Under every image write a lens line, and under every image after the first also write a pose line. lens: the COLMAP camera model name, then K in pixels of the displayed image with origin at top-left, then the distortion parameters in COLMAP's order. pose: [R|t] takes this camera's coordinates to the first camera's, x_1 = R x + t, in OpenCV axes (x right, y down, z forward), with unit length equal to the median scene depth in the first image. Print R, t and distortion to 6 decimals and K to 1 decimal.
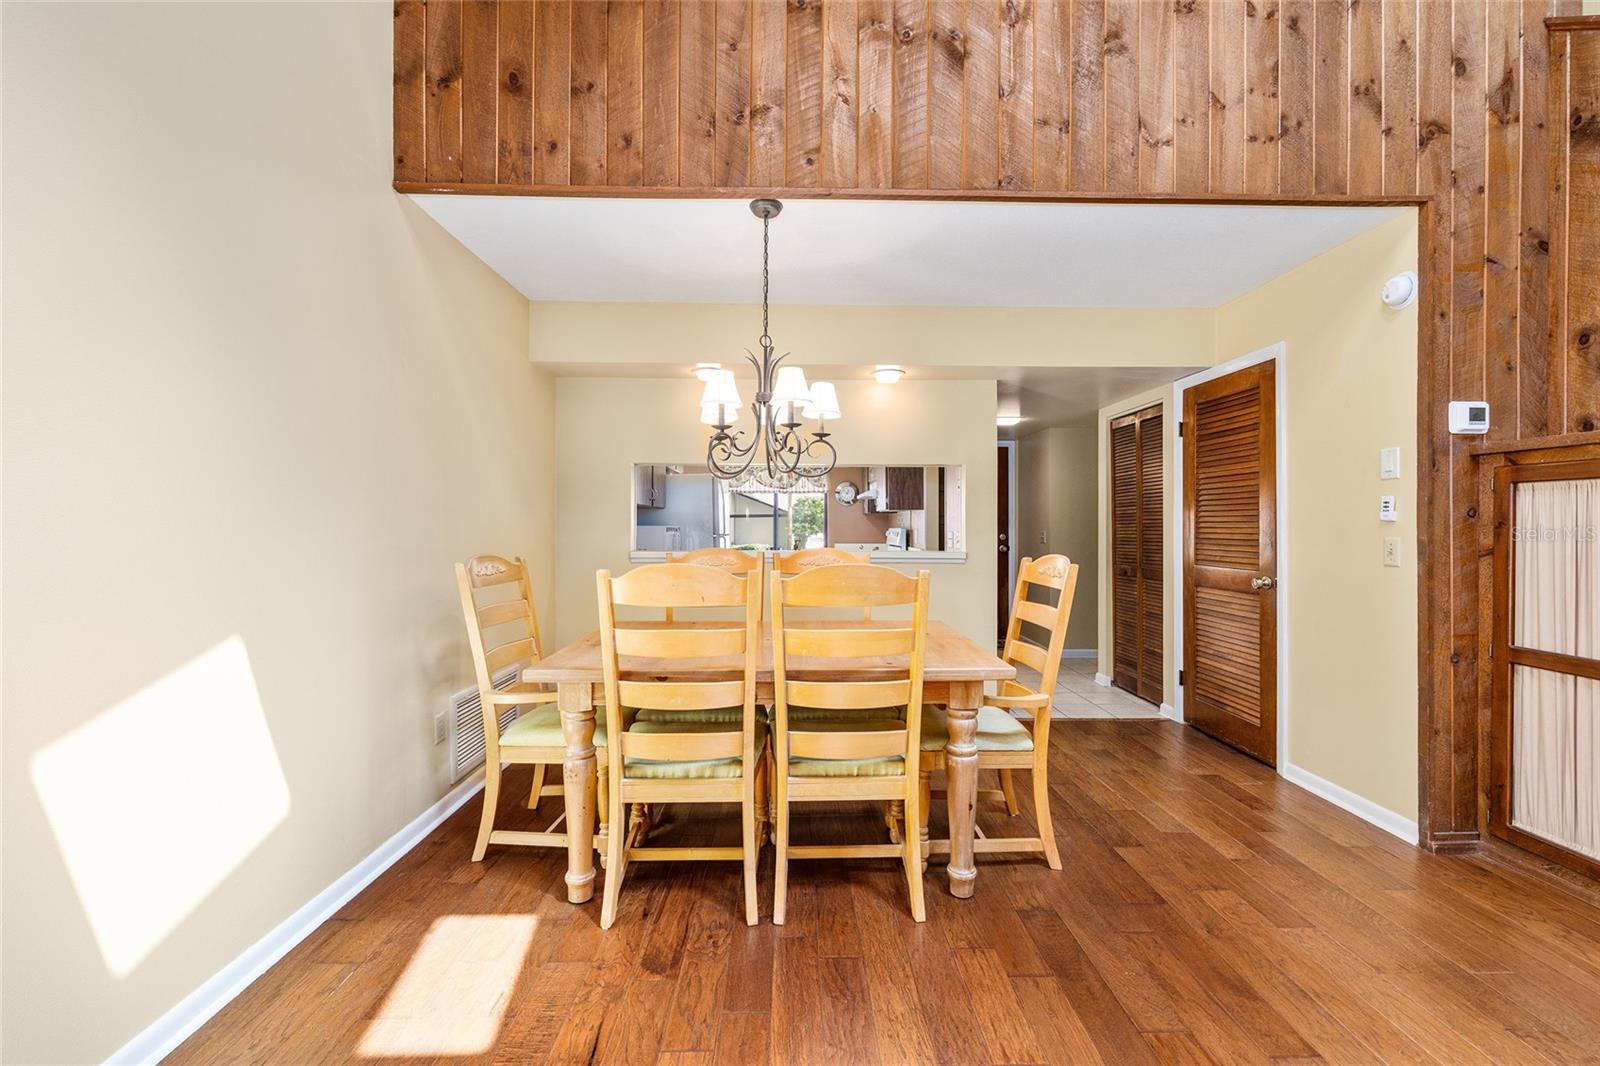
lens RADIAL K [[642.4, 0, 805.7], [0, 642.4, 530.8], [0, 0, 1]] dist [0.000329, 0.000032]
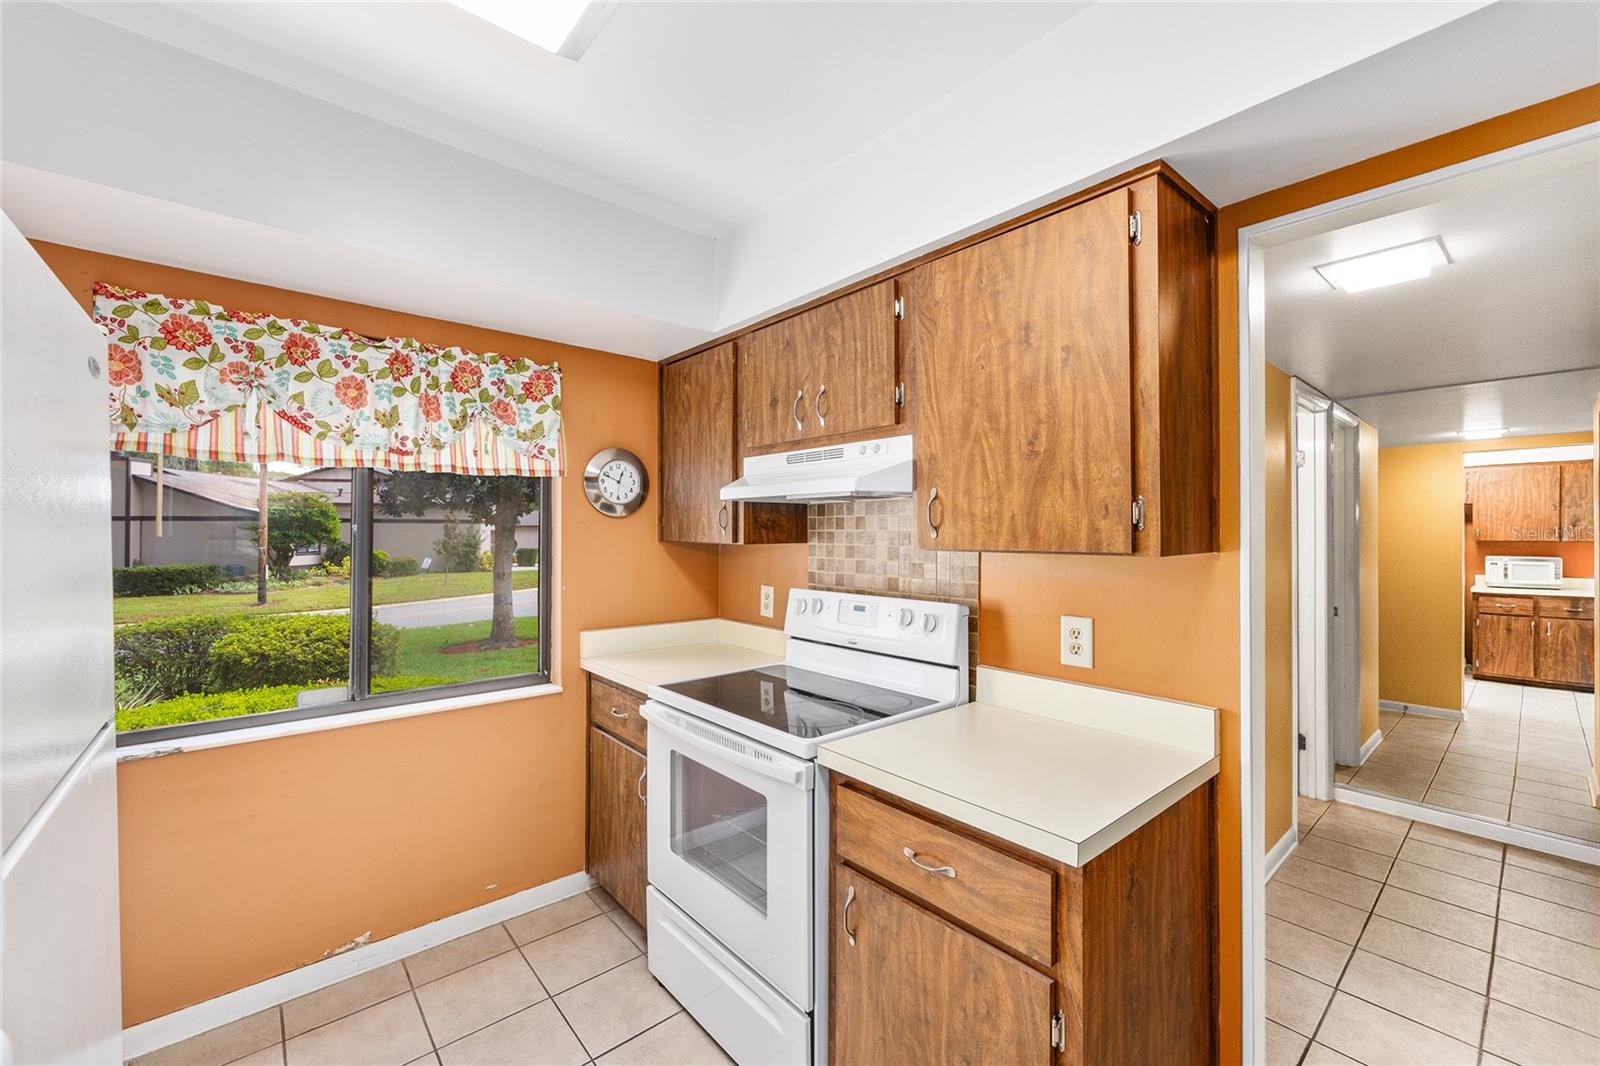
lens RADIAL K [[642.4, 0, 805.7], [0, 642.4, 530.8], [0, 0, 1]] dist [0.000329, 0.000032]
pose [[0.766377, 0.003157, 0.642383, -0.077913], [0.004214, 0.999942, -0.009941, -0.028926], [-0.642377, 0.010325, 0.766319, 0.675196]]
